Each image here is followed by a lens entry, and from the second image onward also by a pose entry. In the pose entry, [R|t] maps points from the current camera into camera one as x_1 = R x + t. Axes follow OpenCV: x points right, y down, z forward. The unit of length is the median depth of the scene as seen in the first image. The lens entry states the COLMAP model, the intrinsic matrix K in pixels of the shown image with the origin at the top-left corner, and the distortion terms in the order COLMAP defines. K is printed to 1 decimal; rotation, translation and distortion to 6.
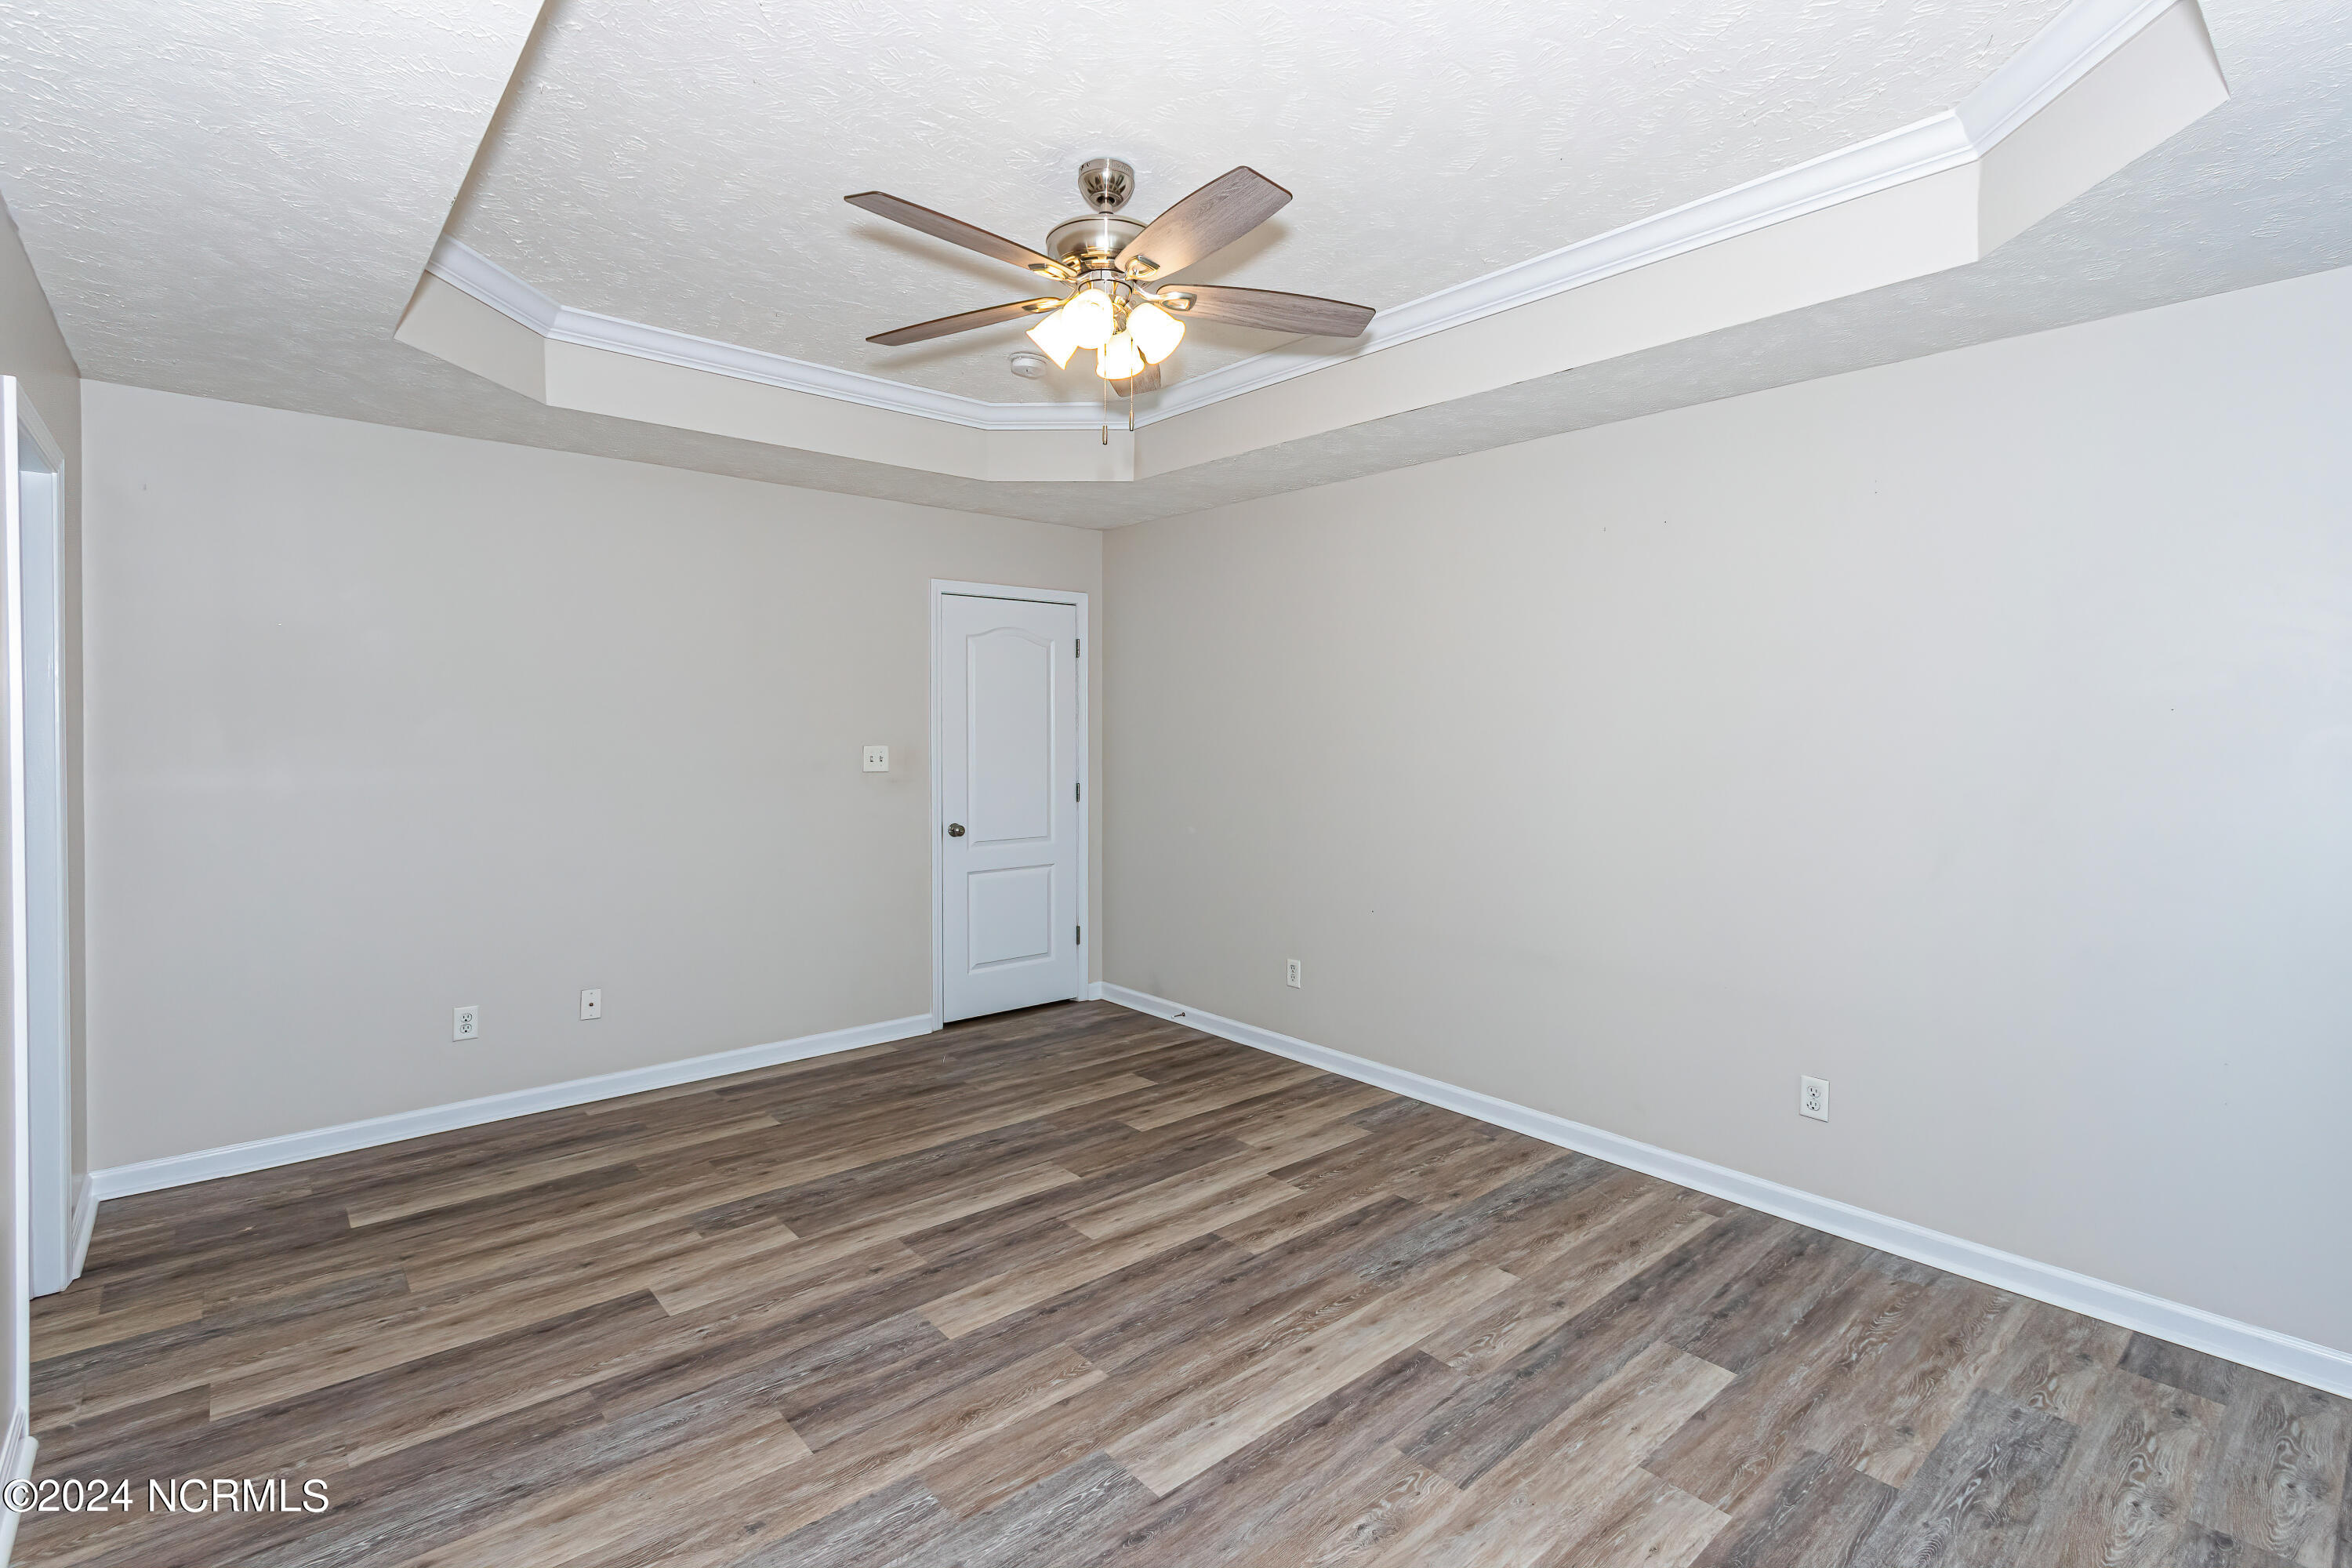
lens RADIAL K [[1085.4, 0, 1176.1], [0, 1085.4, 756.3], [0, 0, 1]] dist [0.004198, -0.000812]
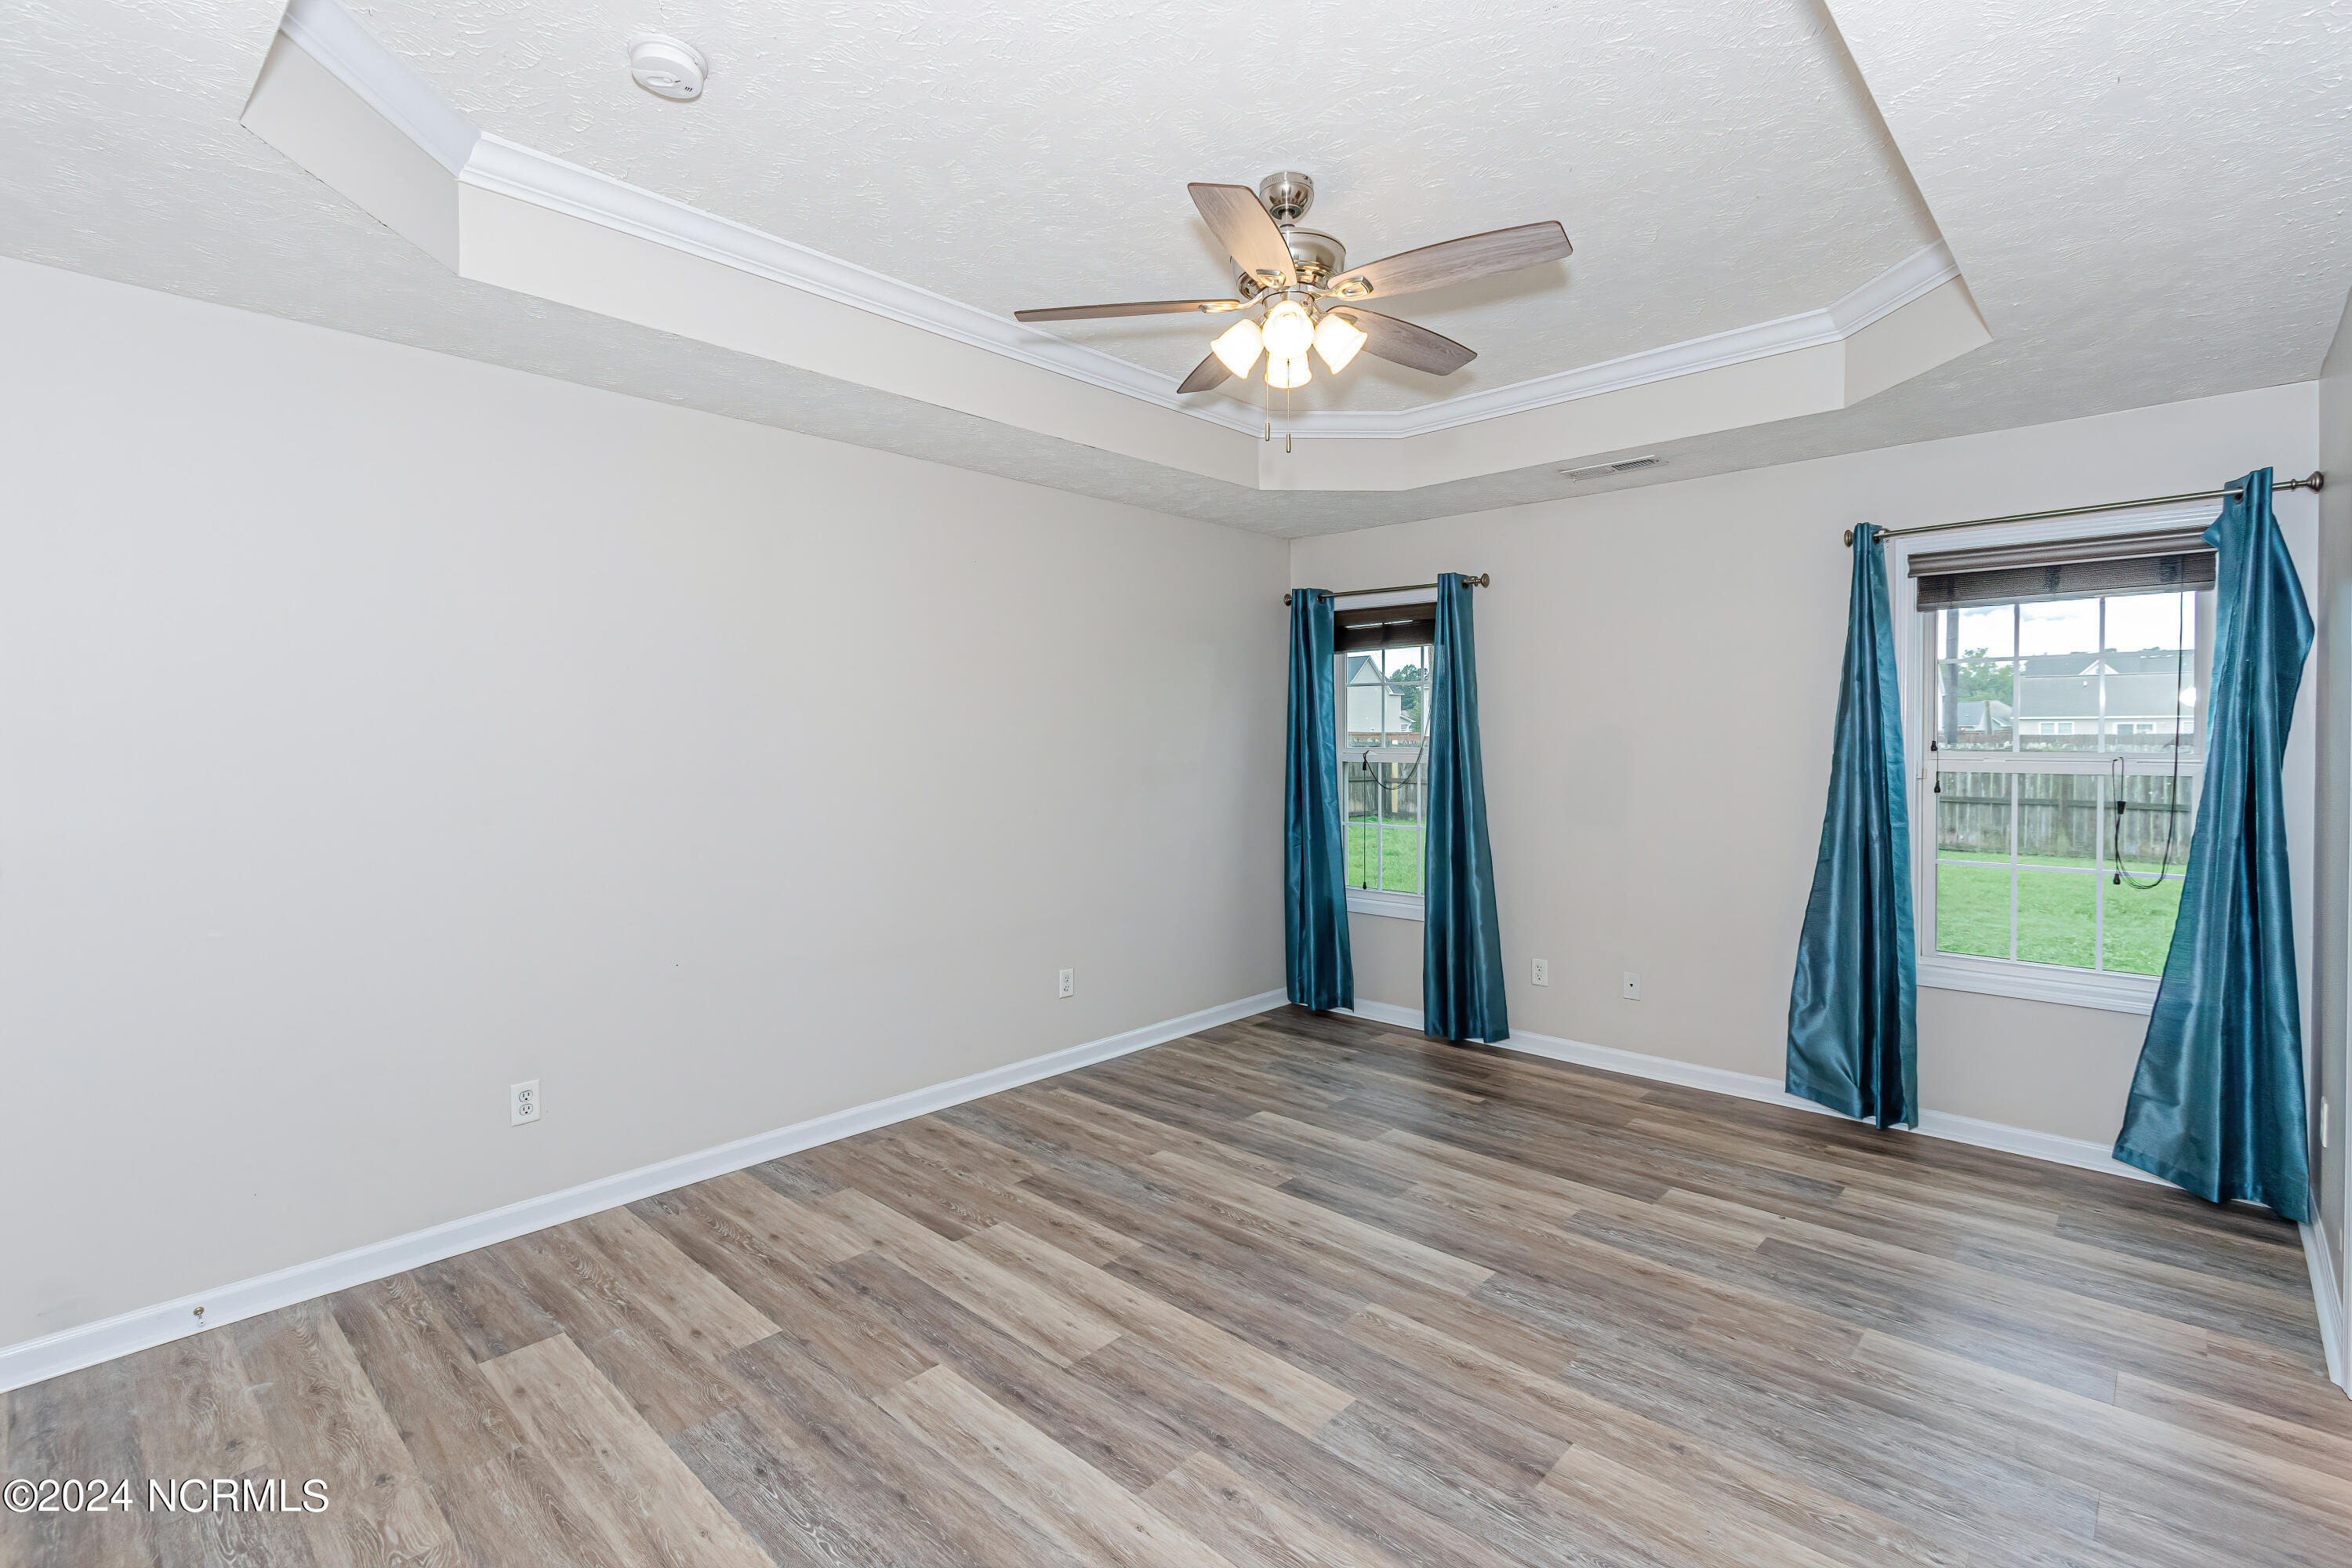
lens RADIAL K [[1085.4, 0, 1176.1], [0, 1085.4, 756.3], [0, 0, 1]] dist [0.004198, -0.000812]
pose [[-0.104388, -0.025474, 0.994210, -0.967822], [0.028785, 0.999176, 0.028623, -0.034766], [-0.994120, 0.031606, -0.103569, 1.087185]]
